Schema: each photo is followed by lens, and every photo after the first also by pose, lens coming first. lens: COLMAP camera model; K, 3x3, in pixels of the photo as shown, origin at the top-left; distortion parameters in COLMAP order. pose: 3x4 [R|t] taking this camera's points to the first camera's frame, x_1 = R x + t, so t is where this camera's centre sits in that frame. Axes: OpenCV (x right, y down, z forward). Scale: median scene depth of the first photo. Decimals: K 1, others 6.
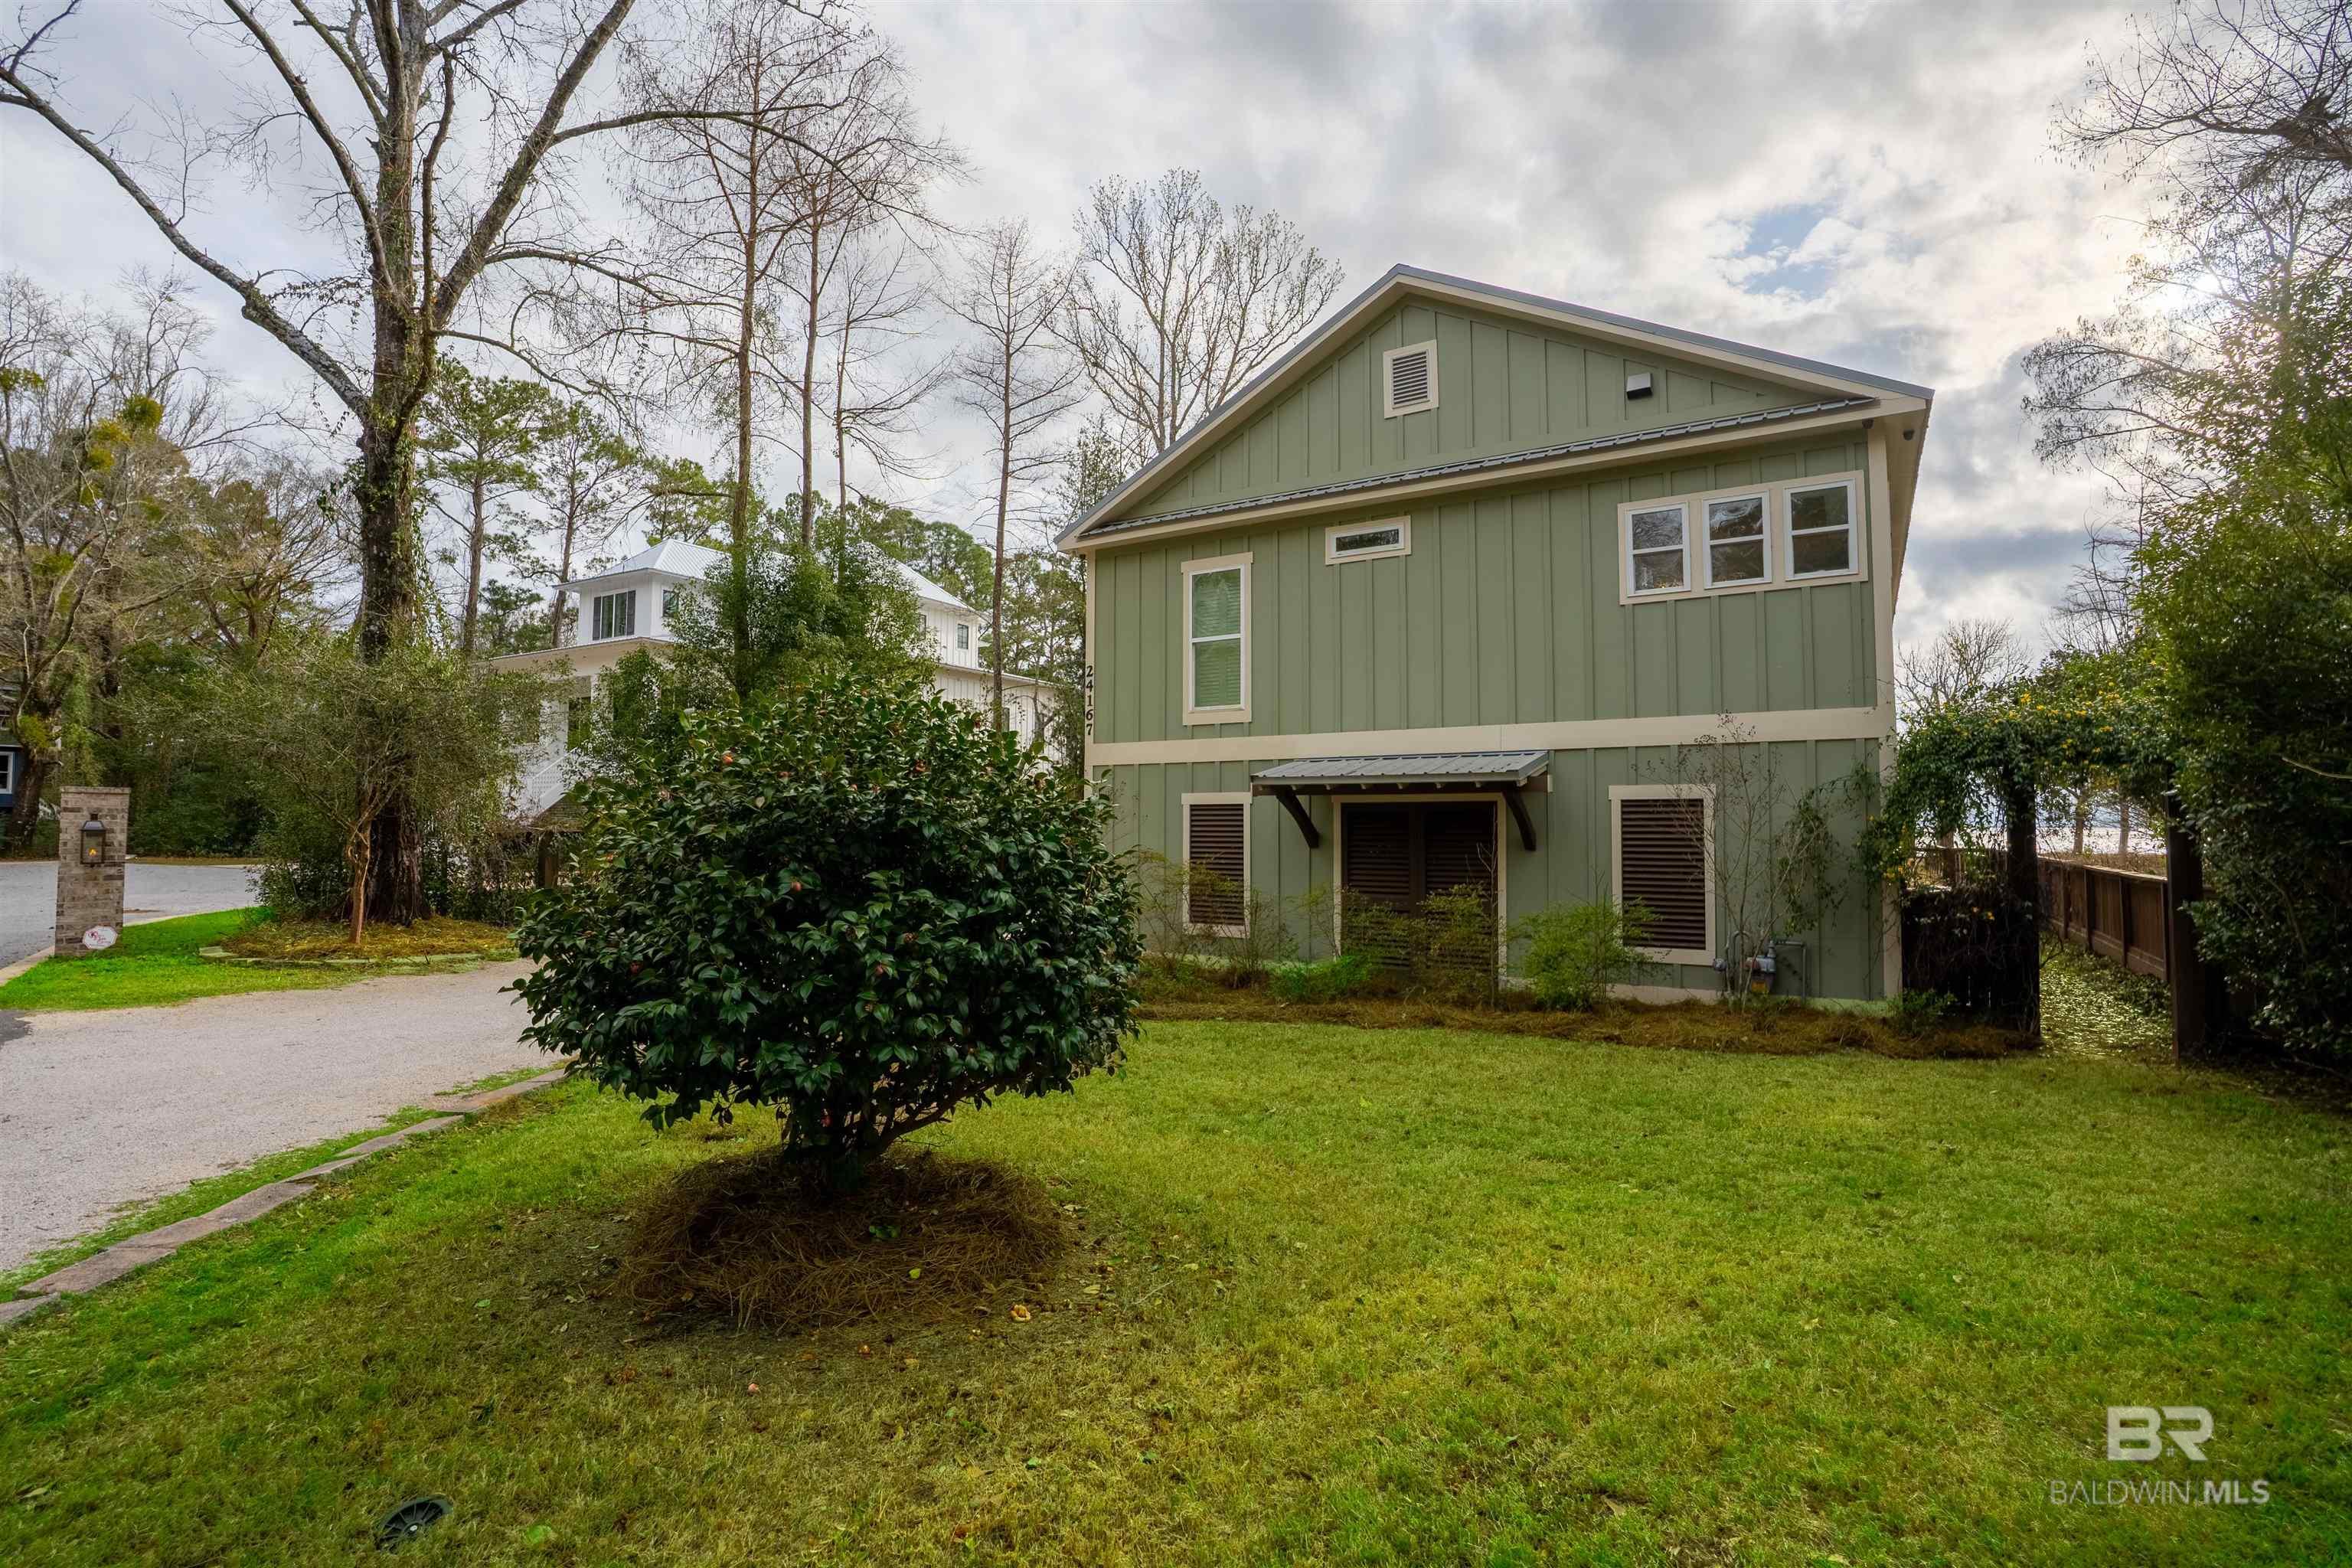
lens RADIAL K [[1104.9, 0, 1172.5], [0, 1104.9, 777.7], [0, 0, 1]] dist [-0.064078, 0.024626]
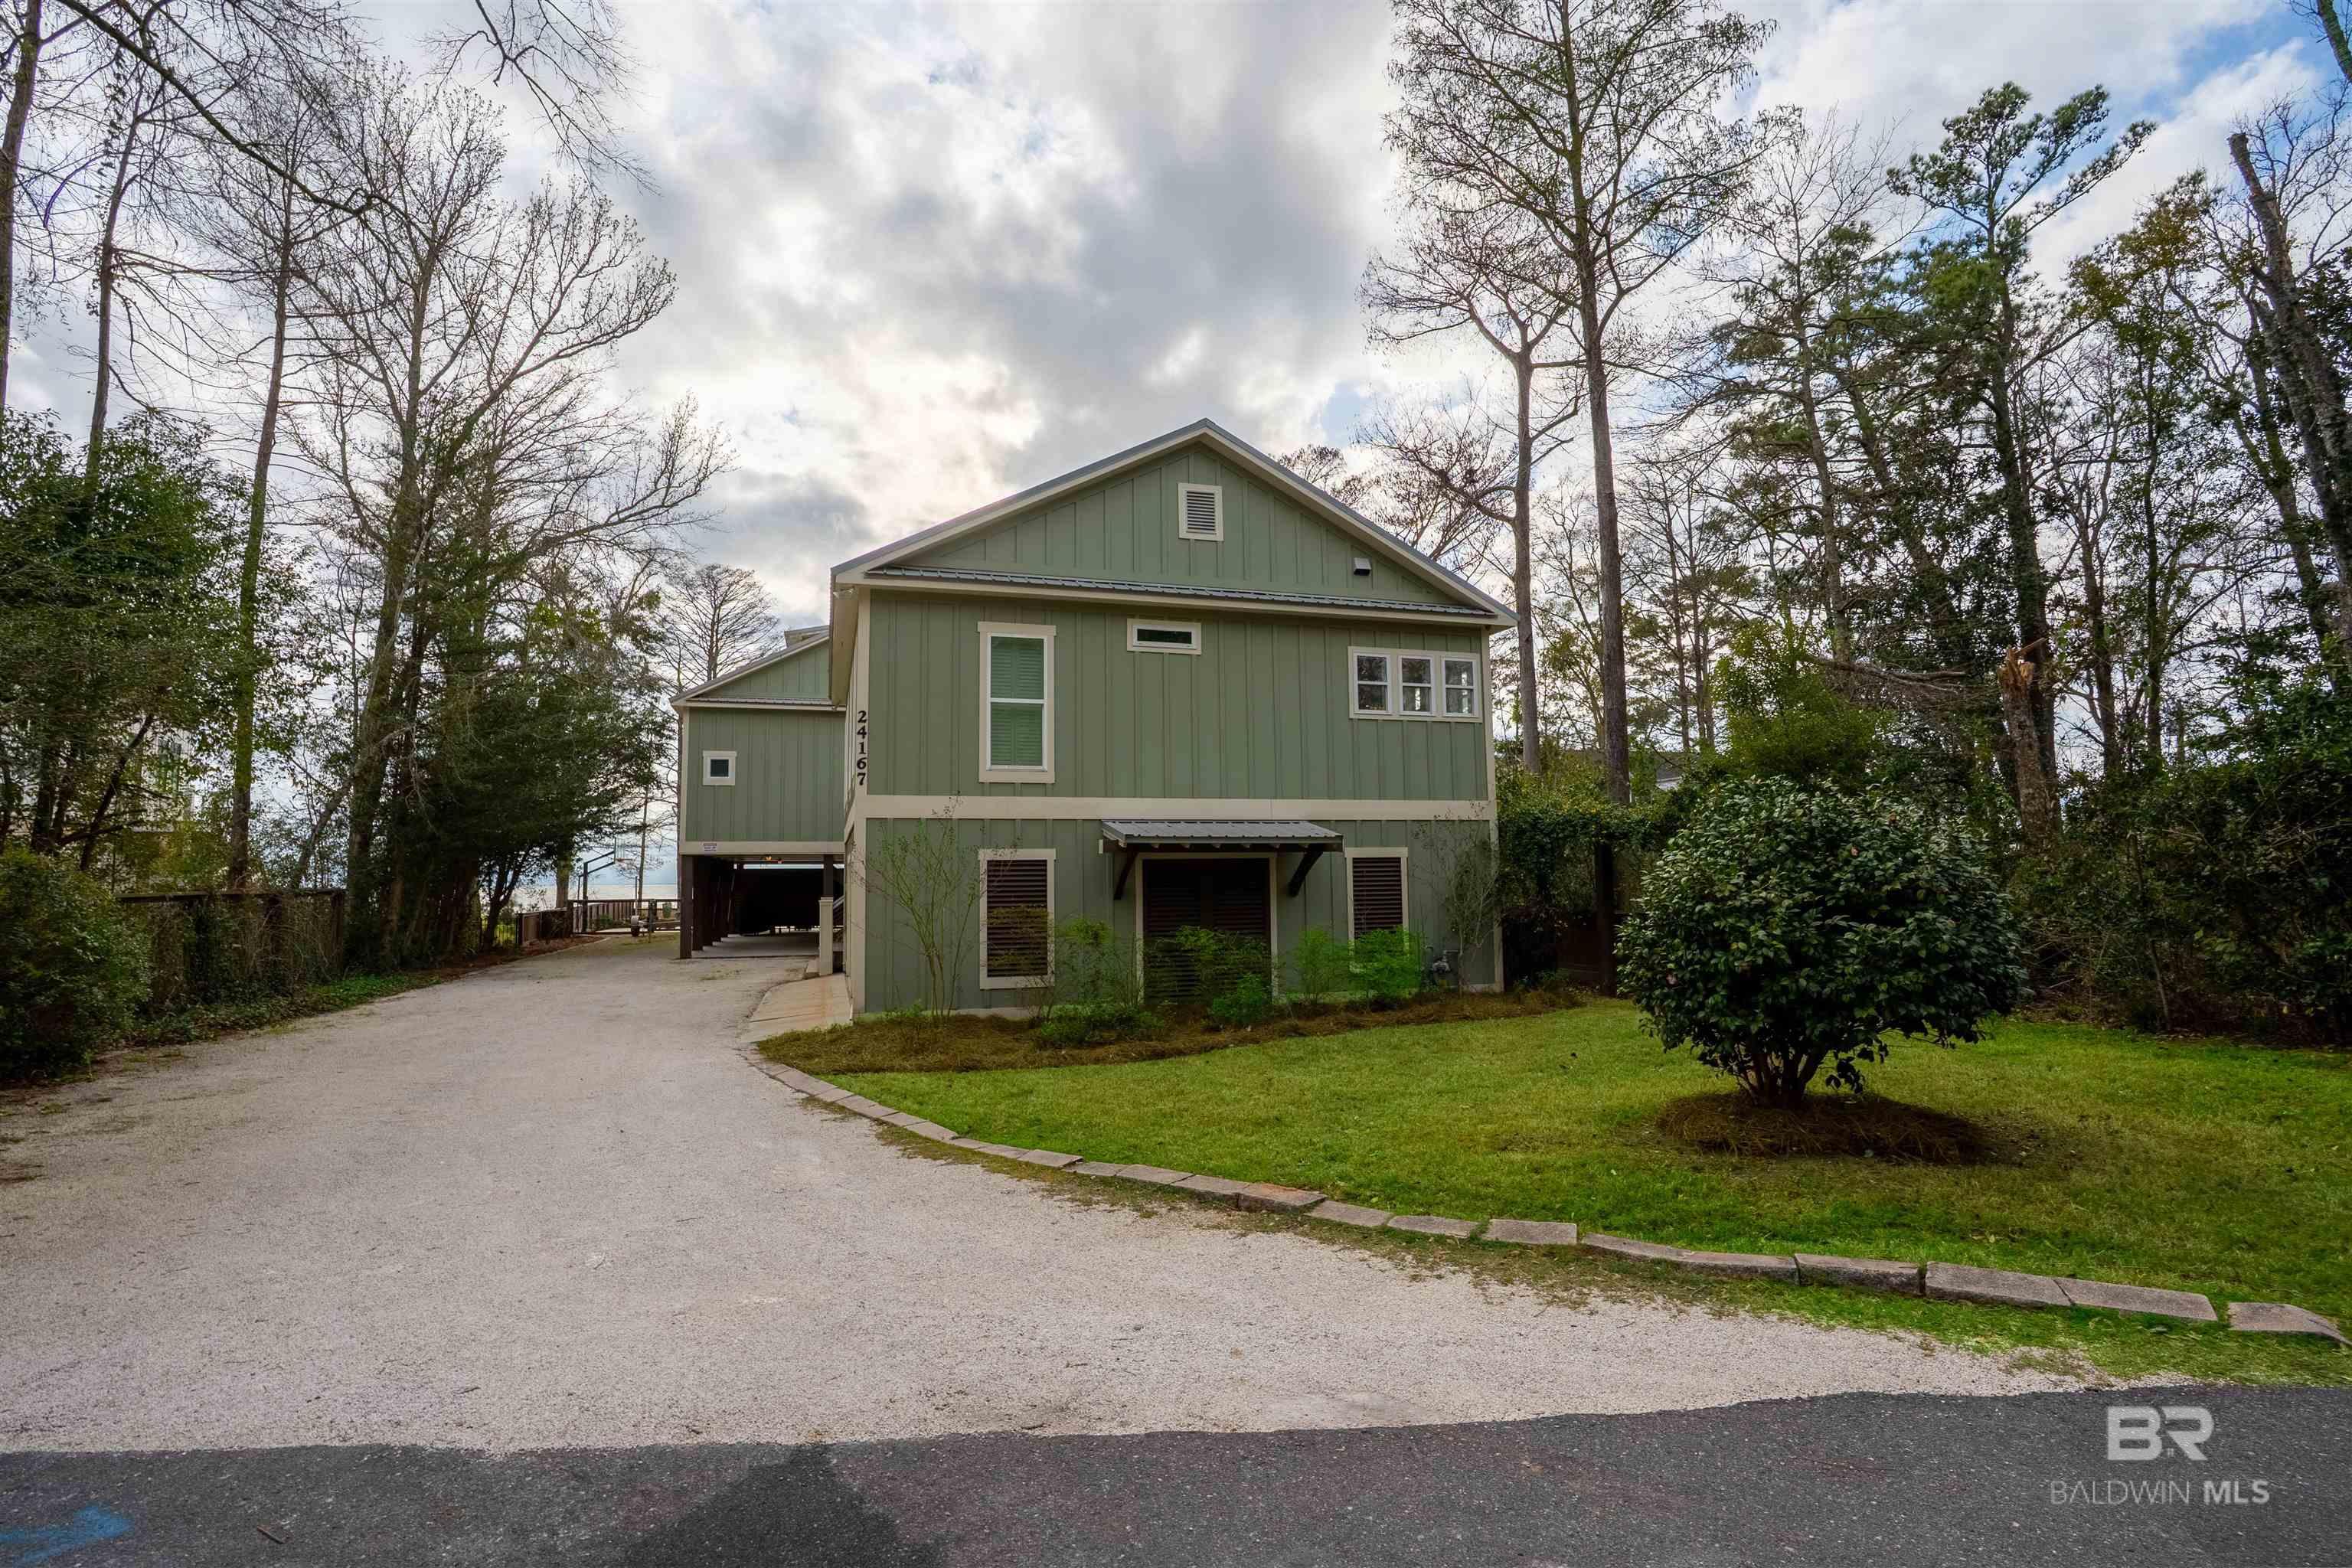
lens RADIAL K [[1104.9, 0, 1172.5], [0, 1104.9, 777.7], [0, 0, 1]] dist [-0.064078, 0.024626]
pose [[0.639711, 0.058063, 0.766419, -0.725237], [-0.019785, 0.998056, -0.059097, 0.005449], [-0.768361, 0.022641, 0.639616, 0.241942]]
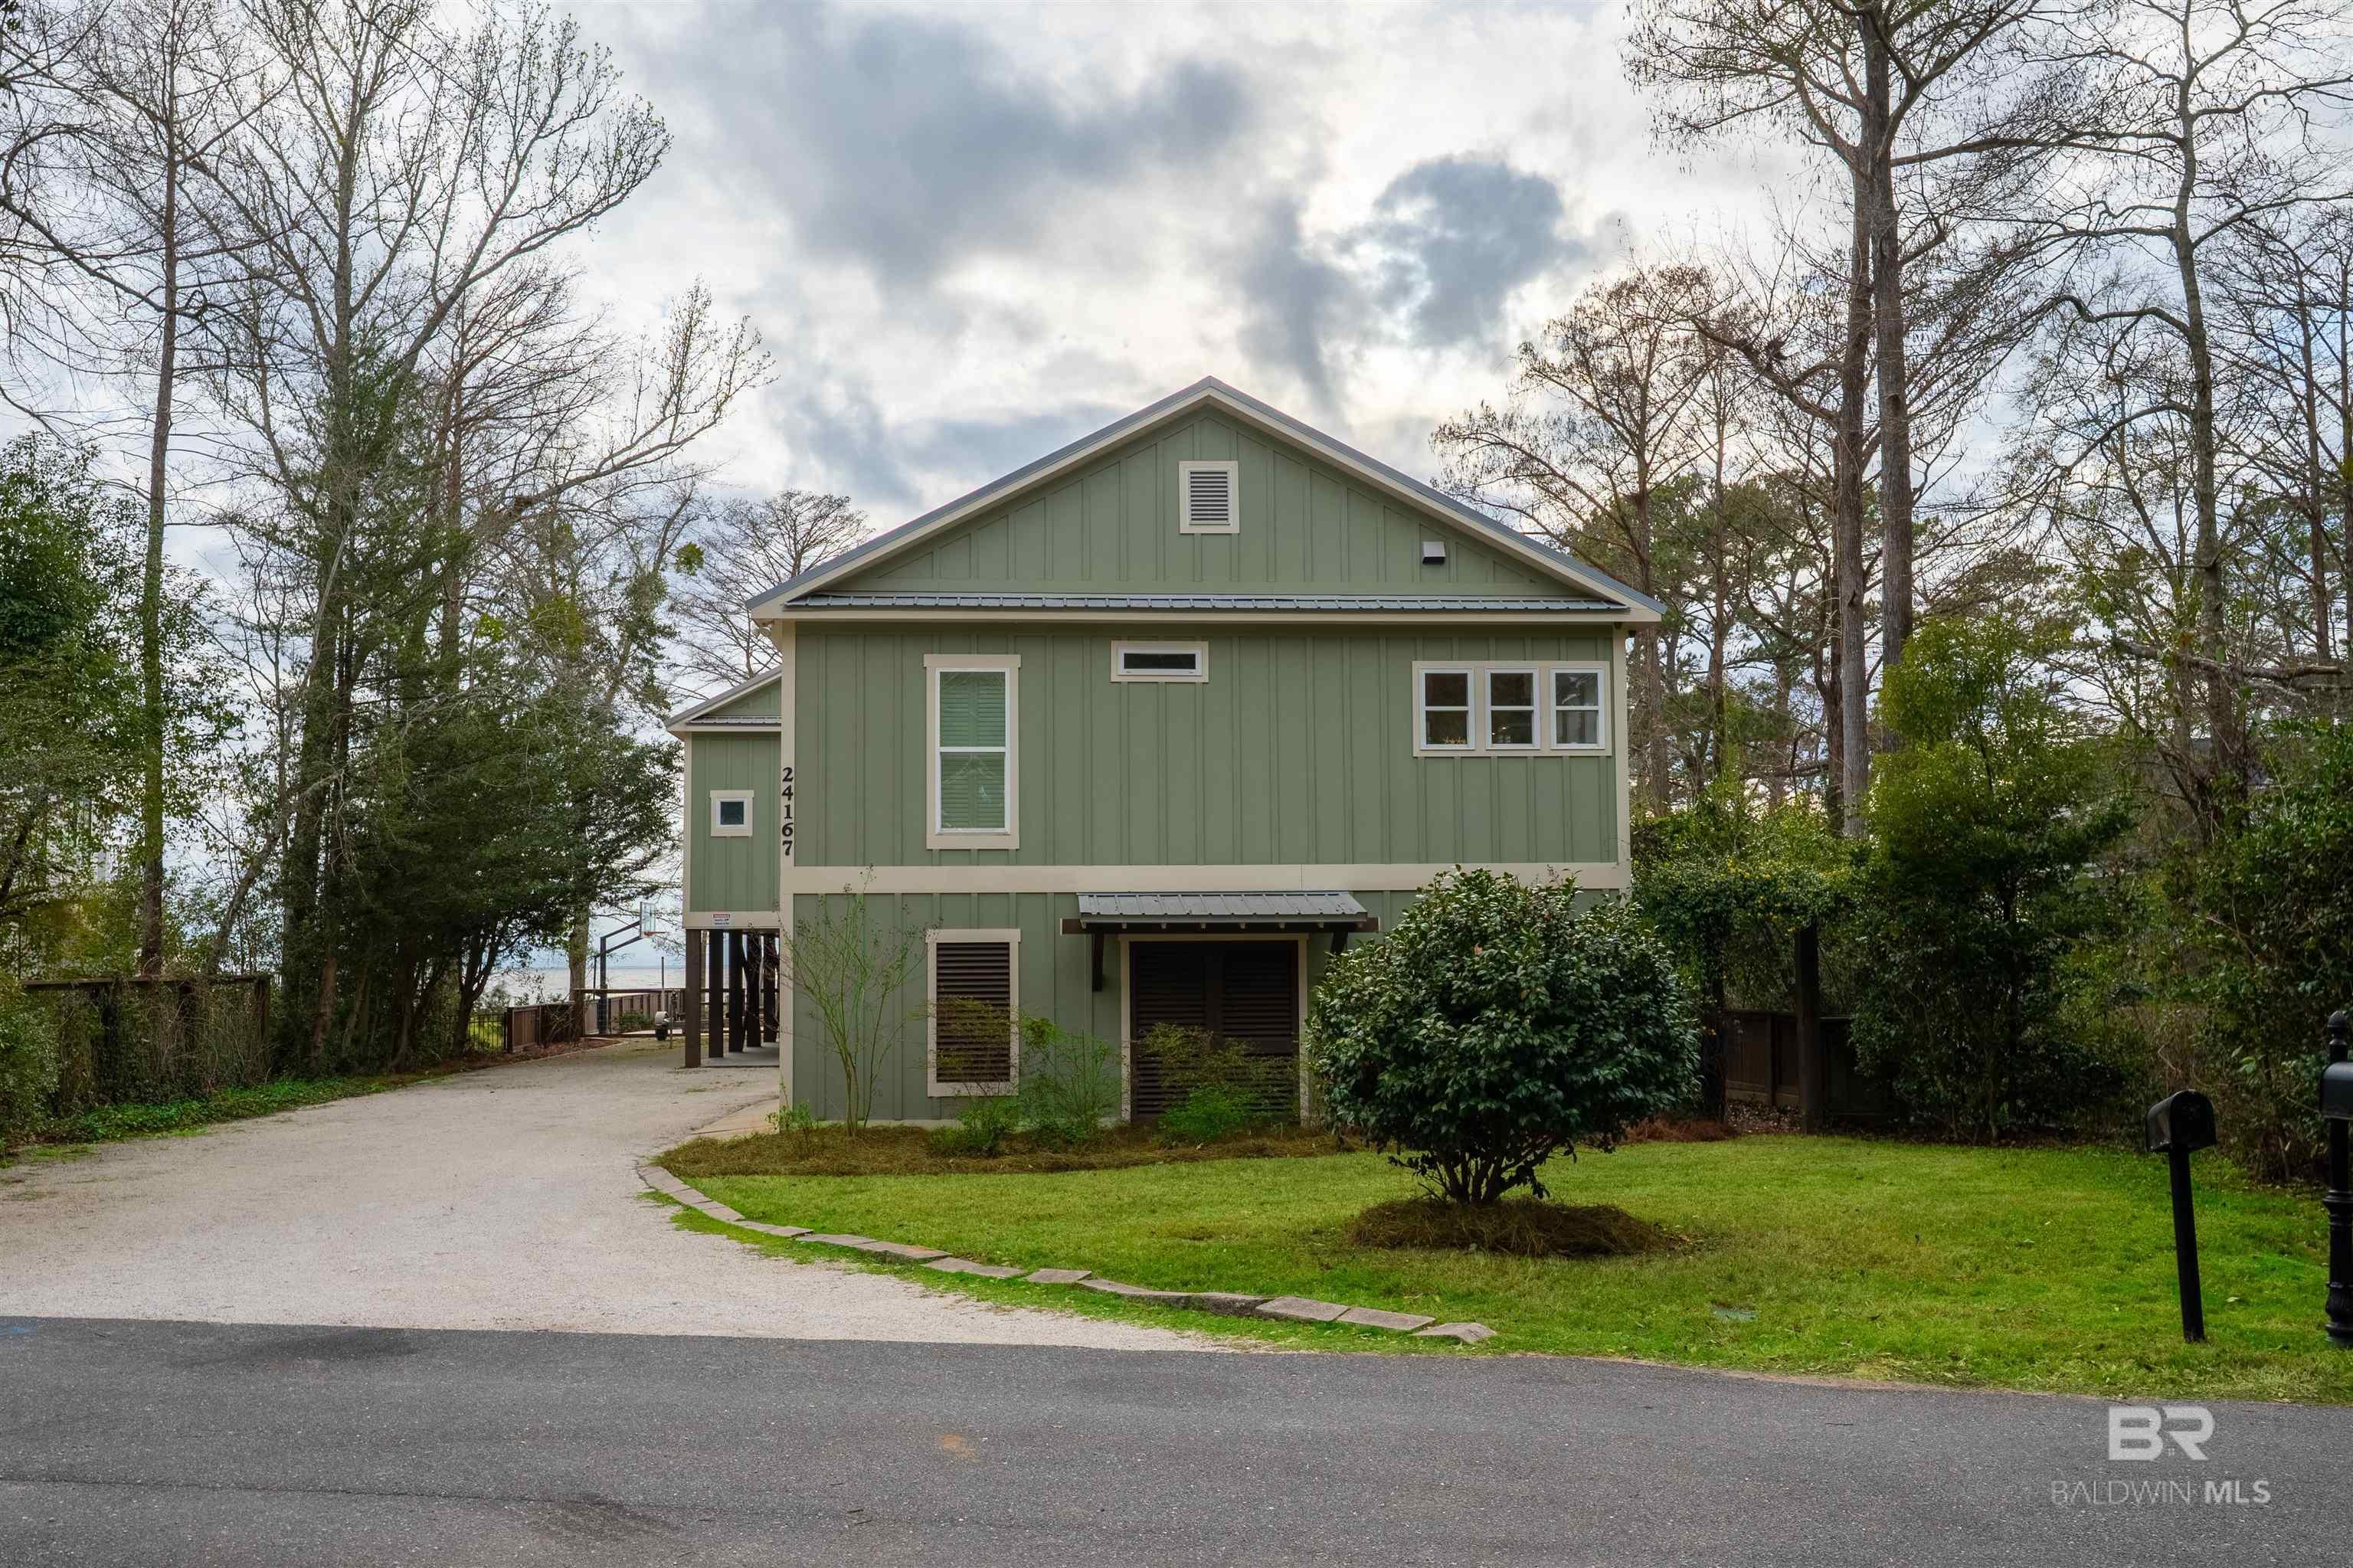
lens RADIAL K [[1856.9, 0, 1172.2], [0, 1856.9, 854.1], [0, 0, 1]] dist [0.009045, 0.004062]
pose [[0.798116, 0.024502, 0.602006, -0.772359], [-0.016335, 0.999685, -0.019032, -0.021863], [-0.602283, 0.005355, 0.798265, -0.271957]]
